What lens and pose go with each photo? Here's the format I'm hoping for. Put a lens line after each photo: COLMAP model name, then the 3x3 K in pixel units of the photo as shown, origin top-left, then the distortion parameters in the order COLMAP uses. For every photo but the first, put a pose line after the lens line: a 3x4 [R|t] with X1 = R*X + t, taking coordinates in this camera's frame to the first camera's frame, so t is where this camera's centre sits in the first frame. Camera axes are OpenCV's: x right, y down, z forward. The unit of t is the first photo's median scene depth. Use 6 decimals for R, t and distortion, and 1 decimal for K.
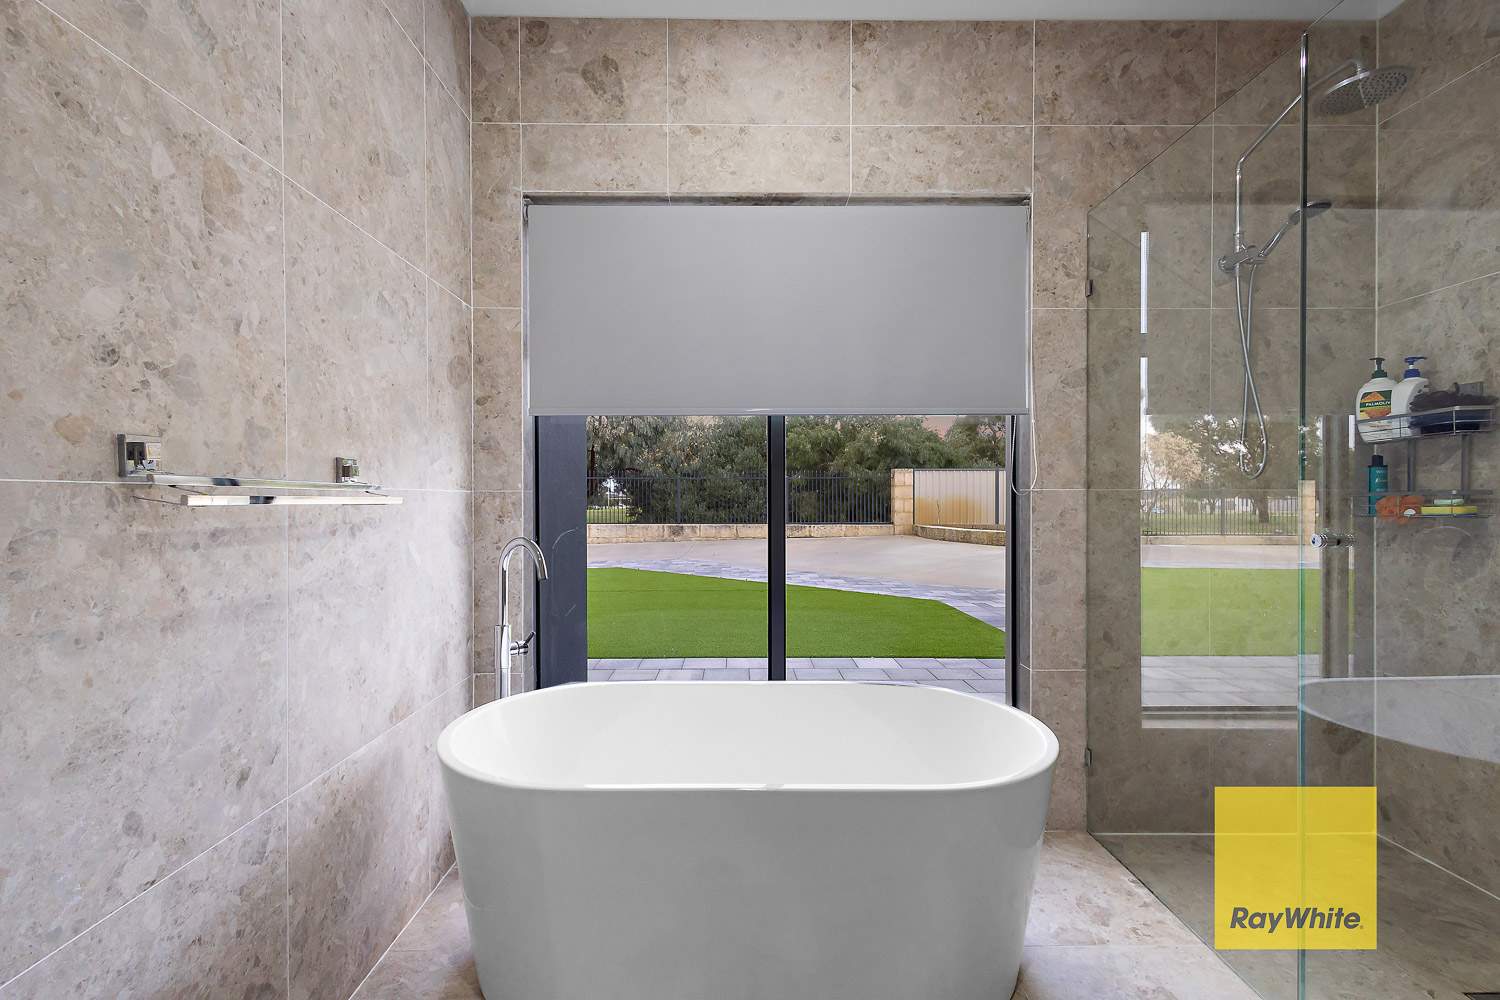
lens RADIAL K [[687.5, 0, 750.0], [0, 687.5, 500.0], [0, 0, 1]] dist [0.020825, -0.007490]
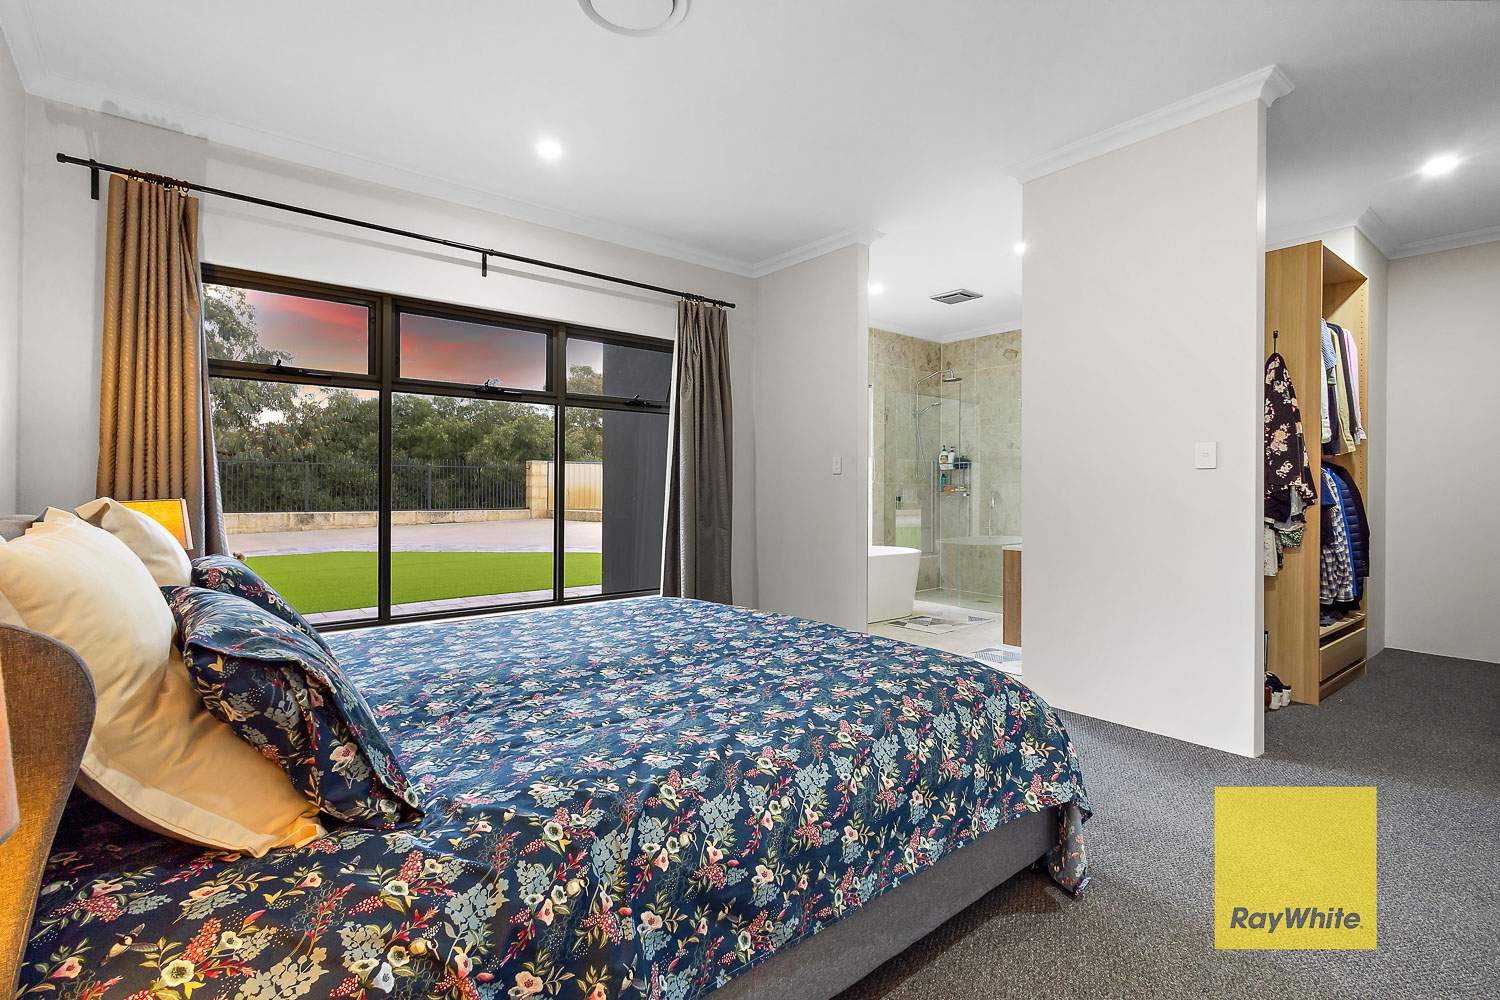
lens RADIAL K [[705.0, 0, 747.1], [0, 705.0, 489.5], [0, 0, 1]] dist [-0.001233, -0.000158]
pose [[0.775959, 0.002227, 0.630779, -1.954997], [-0.002942, 0.999996, 0.000088, 0.014451], [-0.630776, -0.001925, 0.775963, -1.035440]]
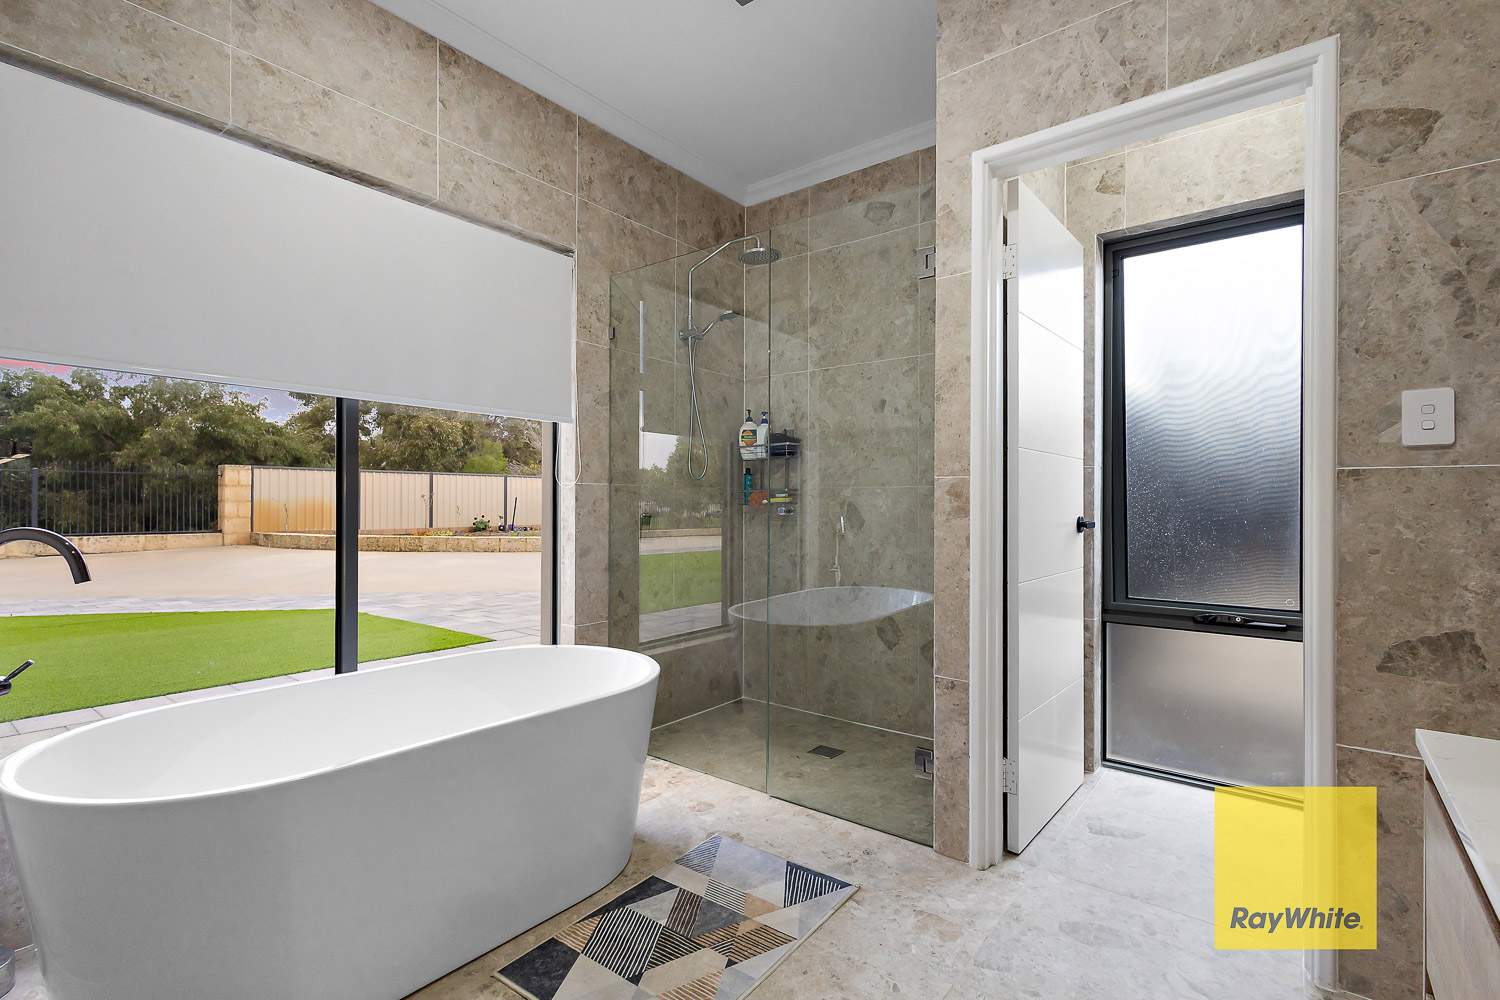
lens RADIAL K [[696.0, 0, 750.0], [0, 696.0, 500.0], [0, 0, 1]] dist [0.007783, 0.000006]
pose [[0.623206, 0.007447, 0.782022, -0.388919], [-0.001022, 0.999962, -0.008708, 0.026569], [-0.782057, 0.004627, 0.623190, -0.042754]]
